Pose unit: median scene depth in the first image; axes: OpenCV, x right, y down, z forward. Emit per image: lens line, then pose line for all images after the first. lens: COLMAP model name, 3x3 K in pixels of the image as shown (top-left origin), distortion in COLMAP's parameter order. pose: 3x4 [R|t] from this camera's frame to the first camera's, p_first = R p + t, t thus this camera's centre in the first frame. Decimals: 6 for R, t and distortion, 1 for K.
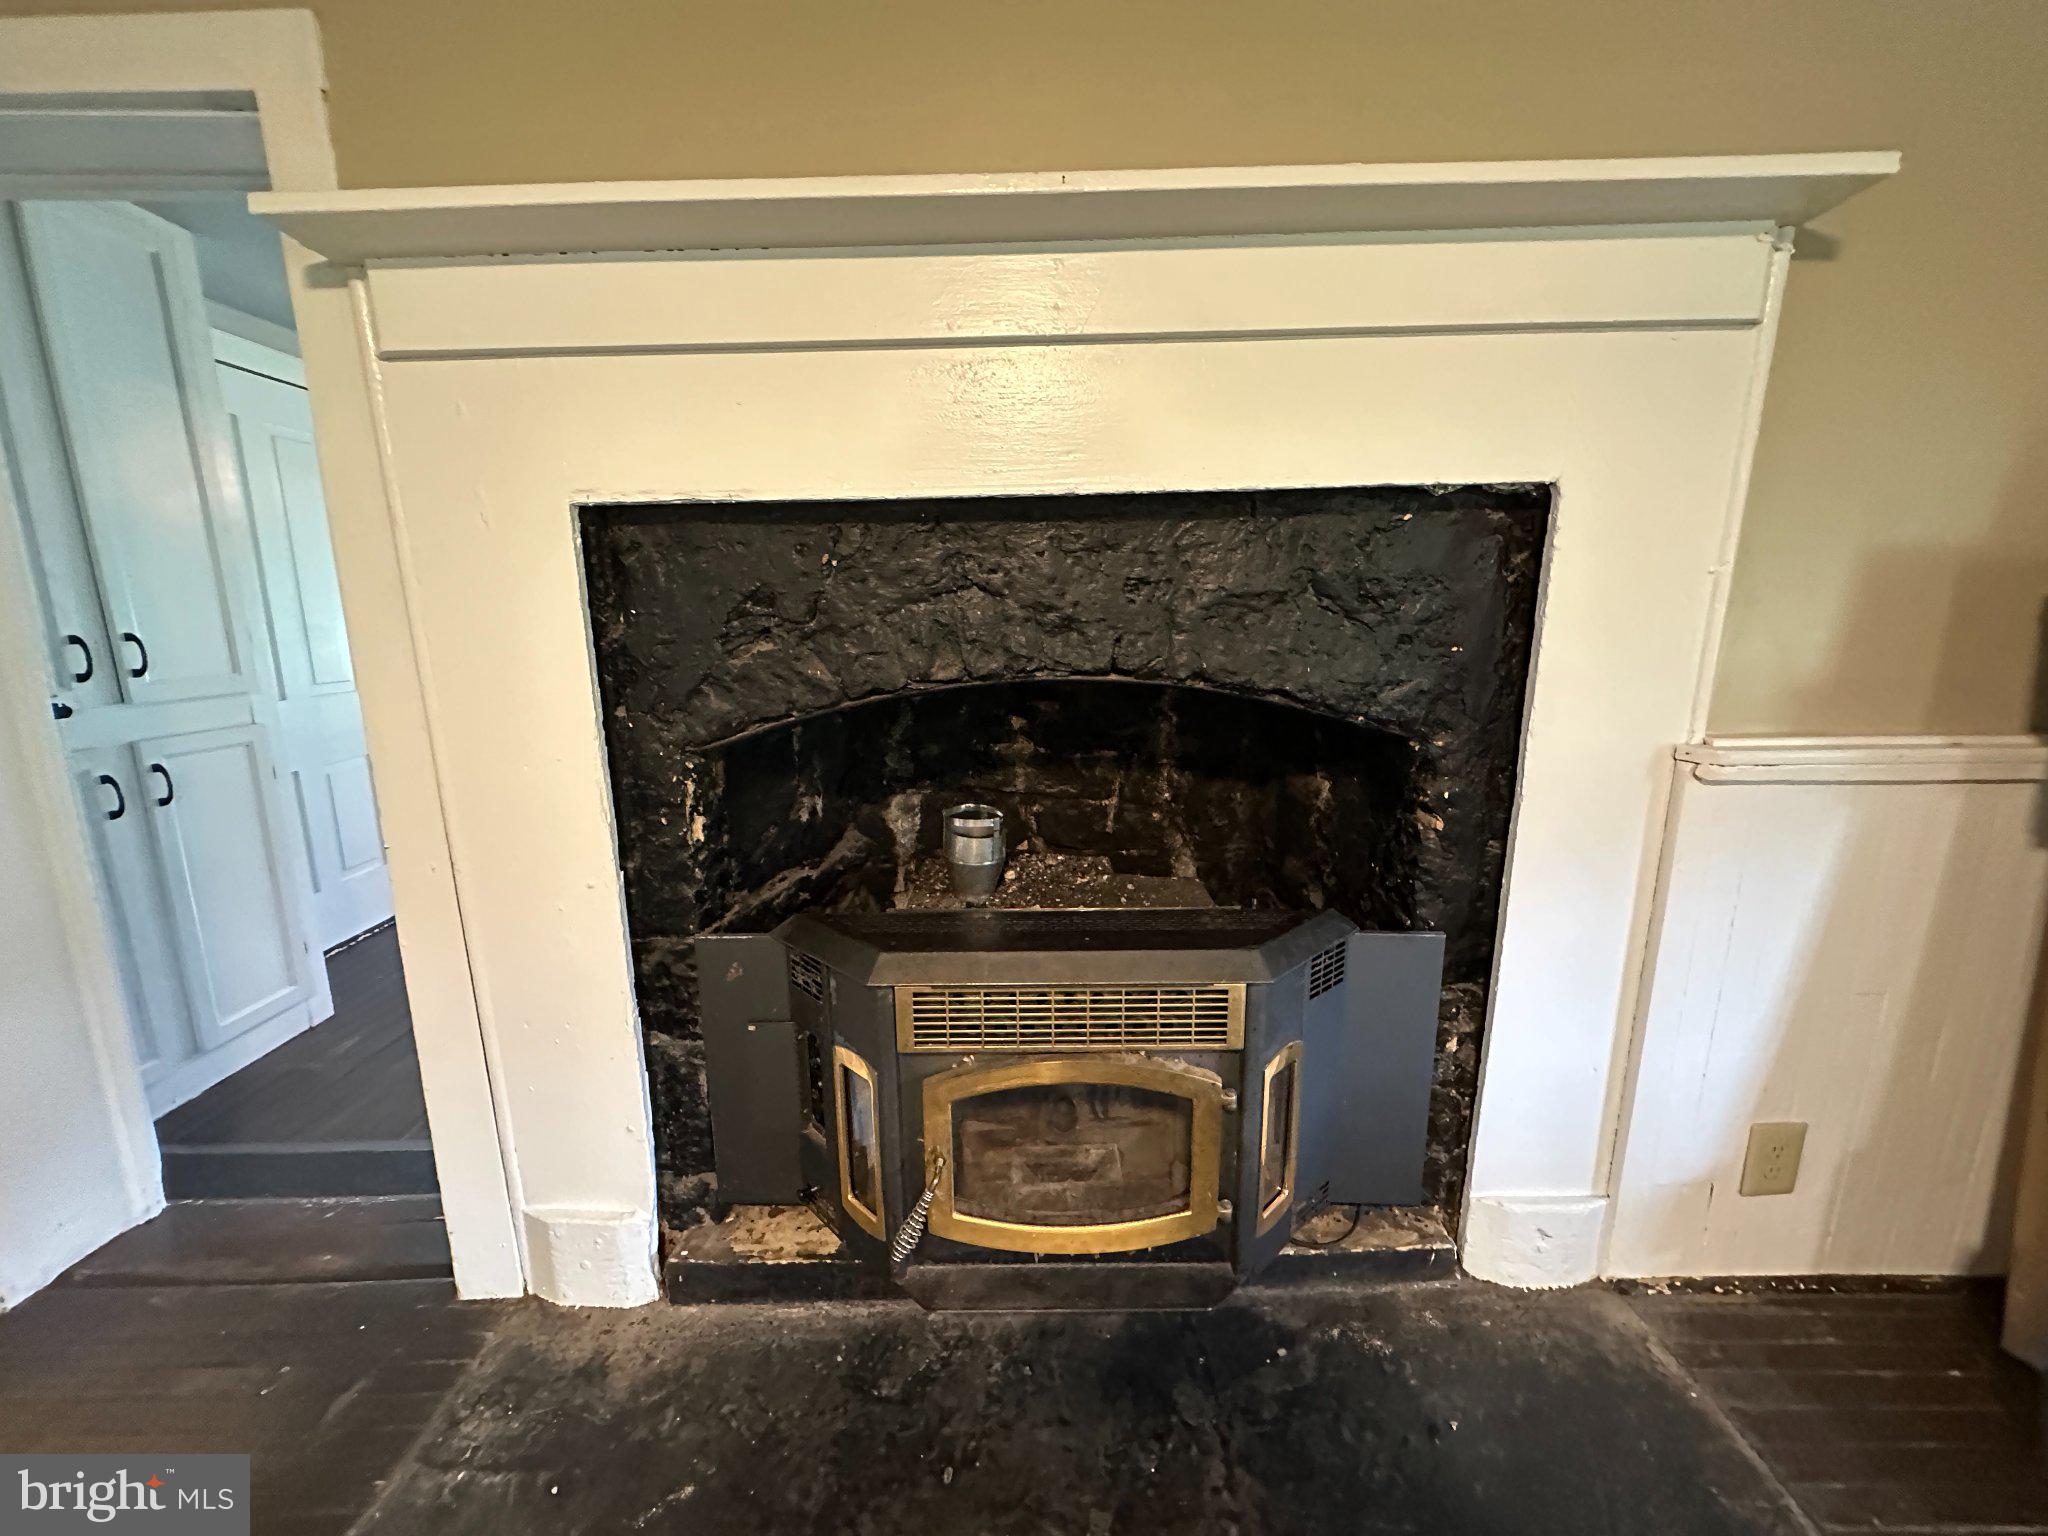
lens RADIAL K [[810.8, 0, 1023.0], [0, 810.8, 766.1], [0, 0, 1]] dist [-0.000753, -0.000088]
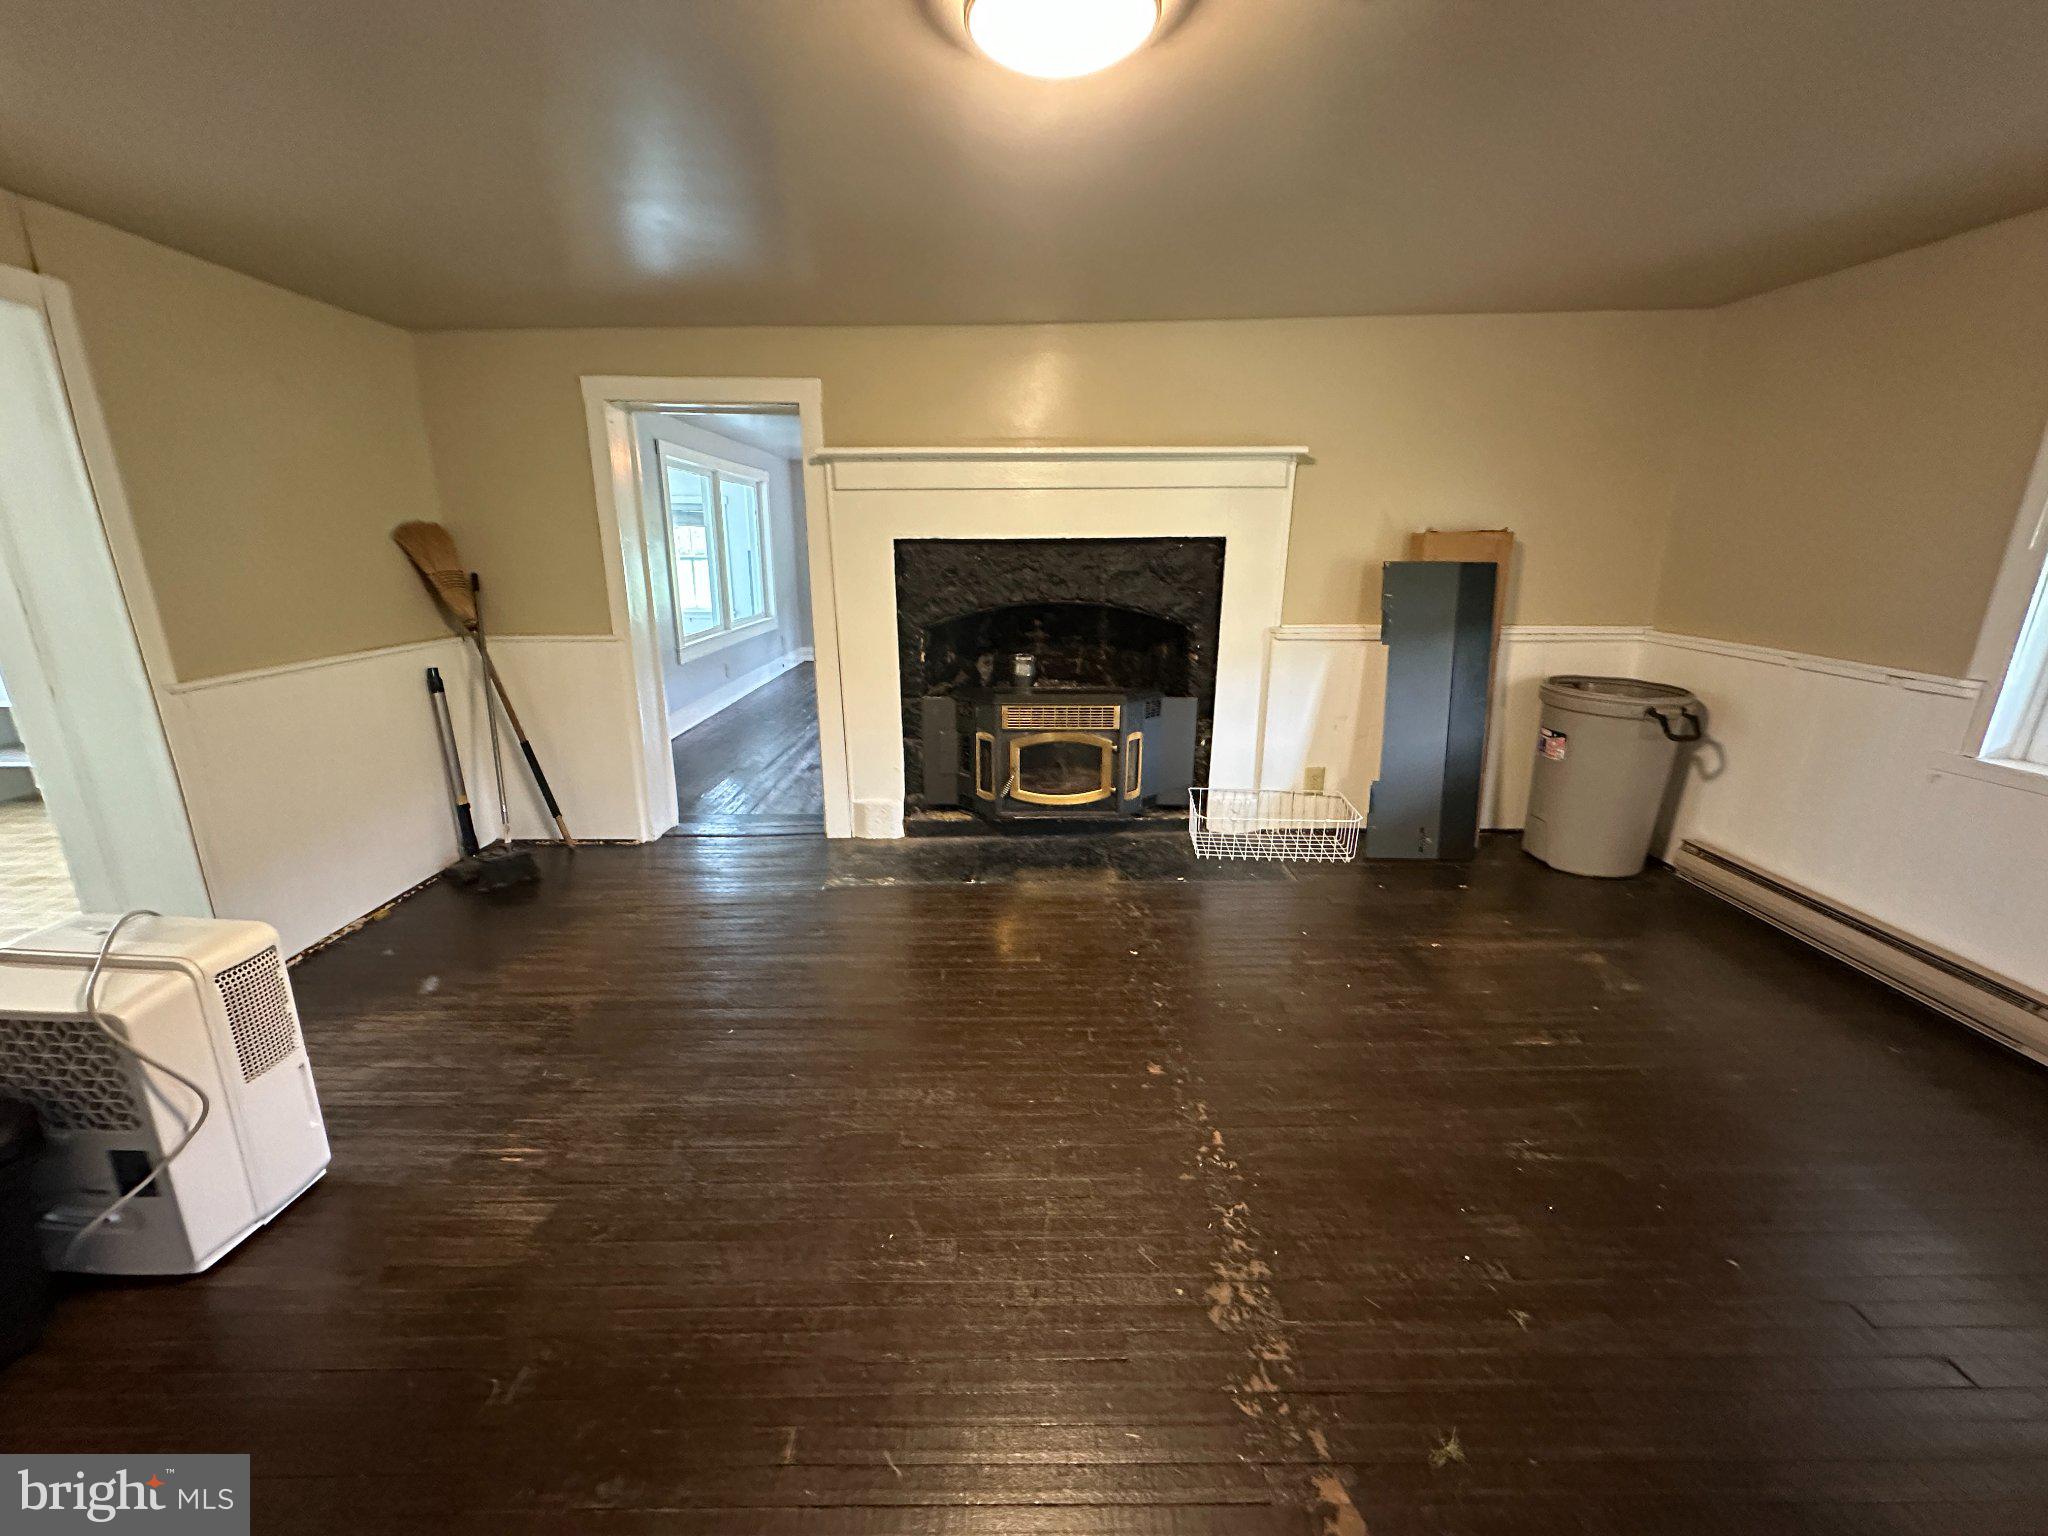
lens RADIAL K [[810.8, 0, 1018.5], [0, 810.8, 769.1], [0, 0, 1]] dist [-0.000753, -0.000088]
pose [[0.999860, 0.008642, 0.014303, -0.121602], [-0.009761, 0.996737, 0.080124, 0.233680], [-0.013564, -0.080252, 0.996682, -1.747712]]
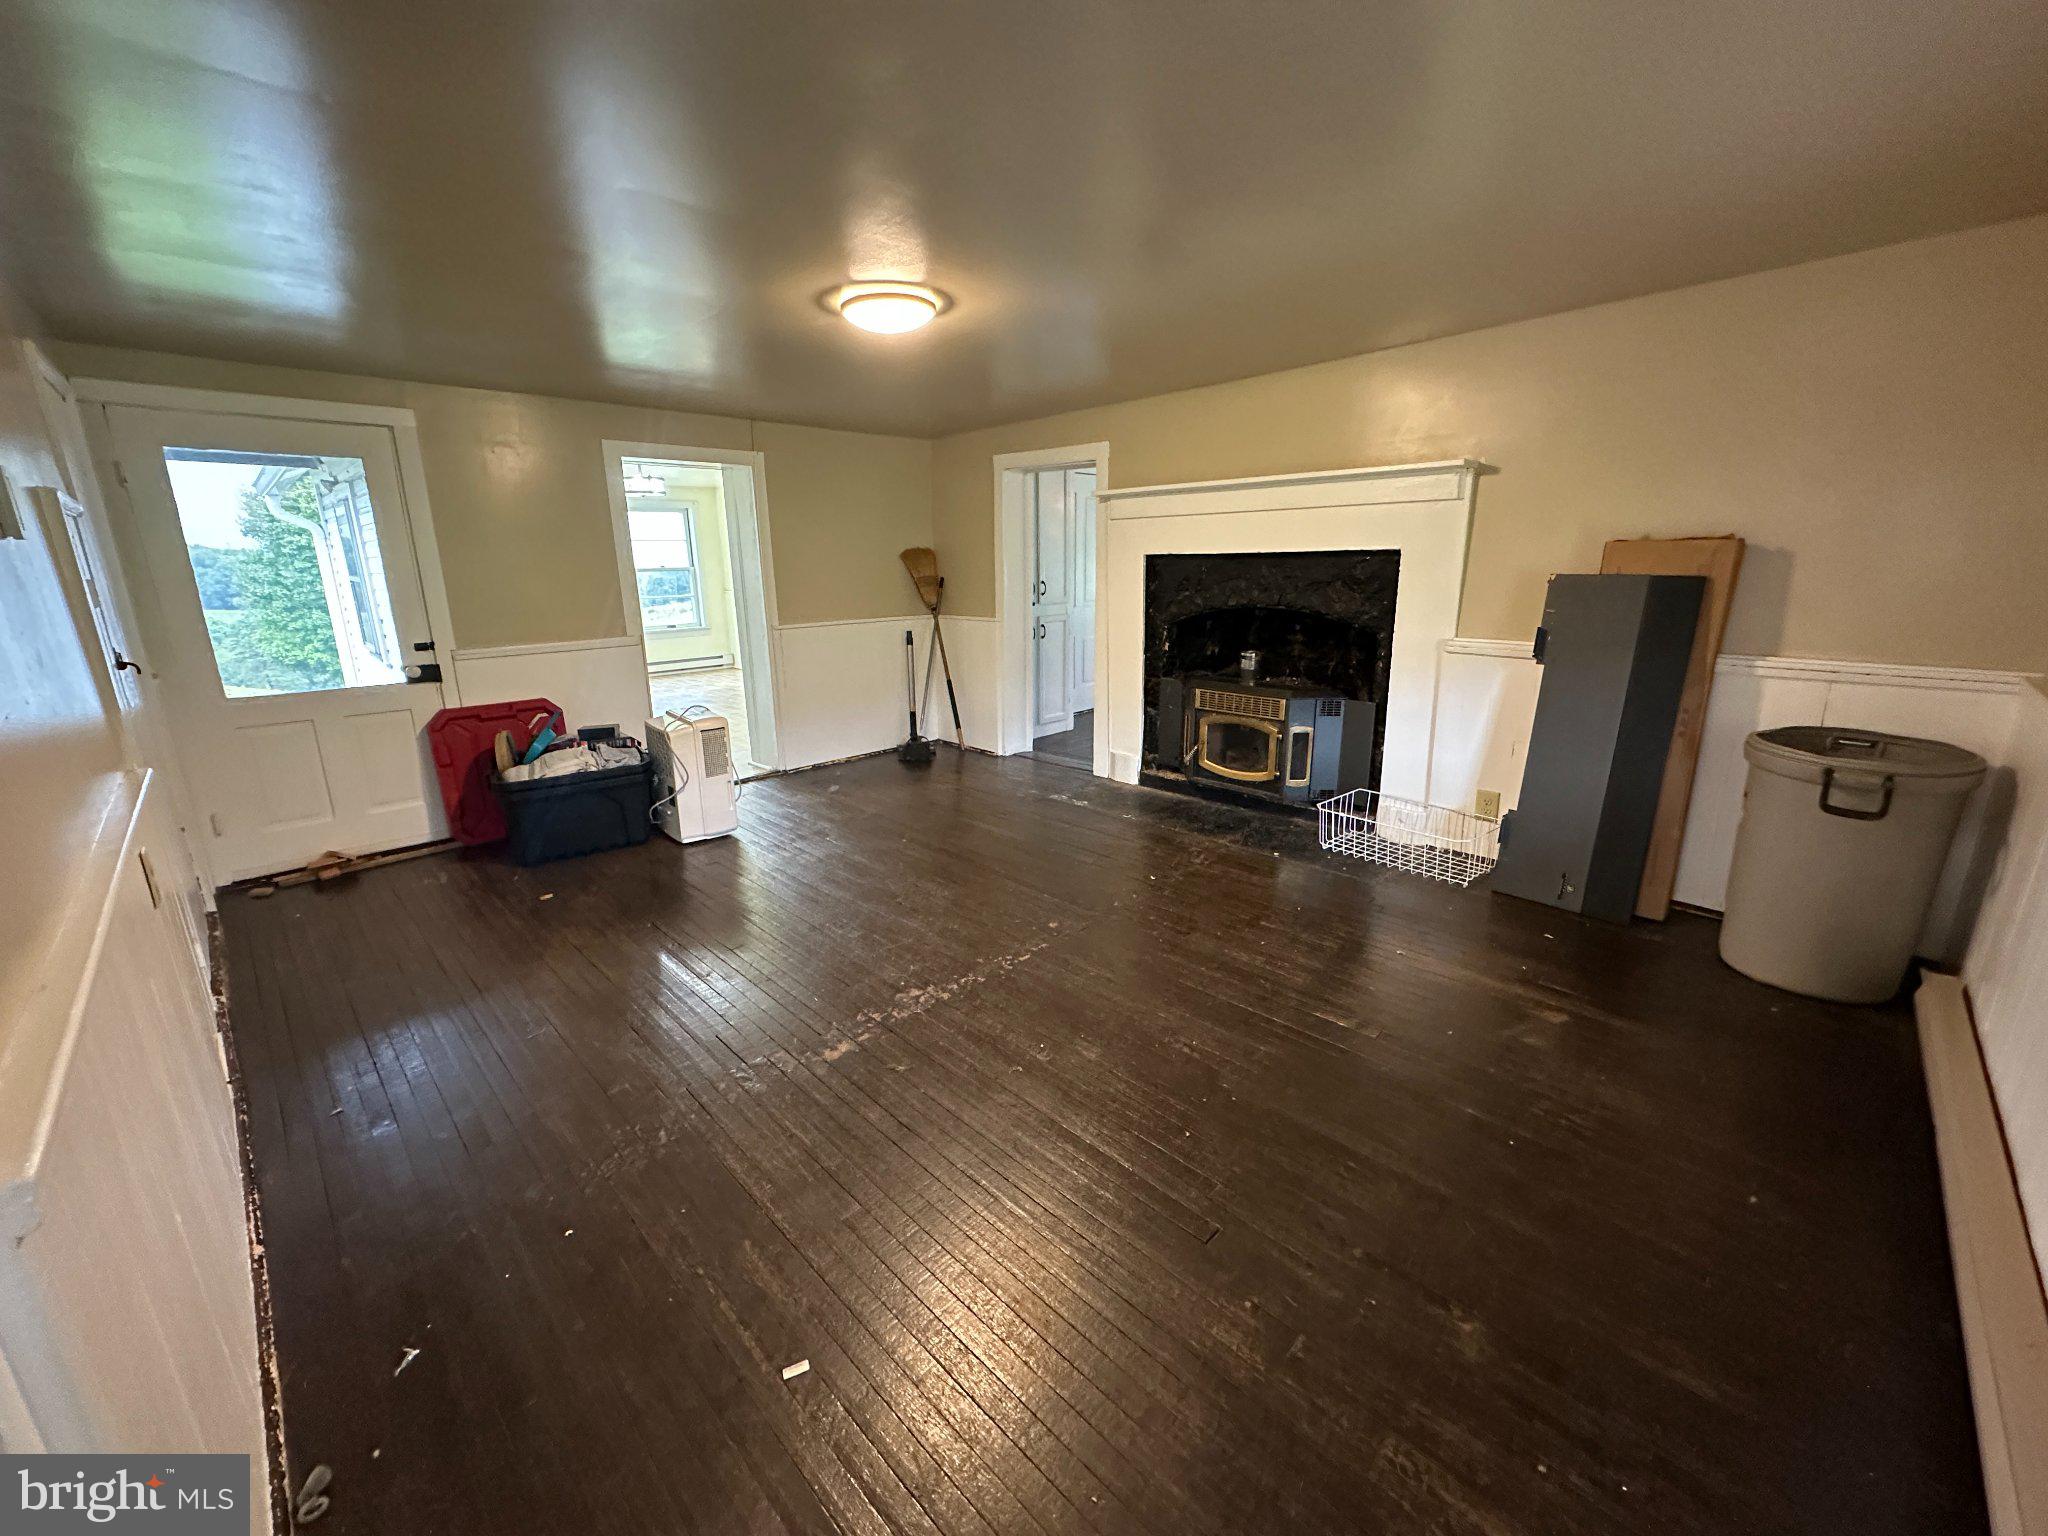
lens RADIAL K [[810.8, 0, 1024.0], [0, 810.8, 767.7], [0, 0, 1]] dist [-0.000753, -0.000088]
pose [[0.705629, 0.182768, -0.684605, 1.647450], [-0.131780, 0.983156, 0.126645, 0.232425], [0.696220, 0.000853, 0.717828, -1.914062]]
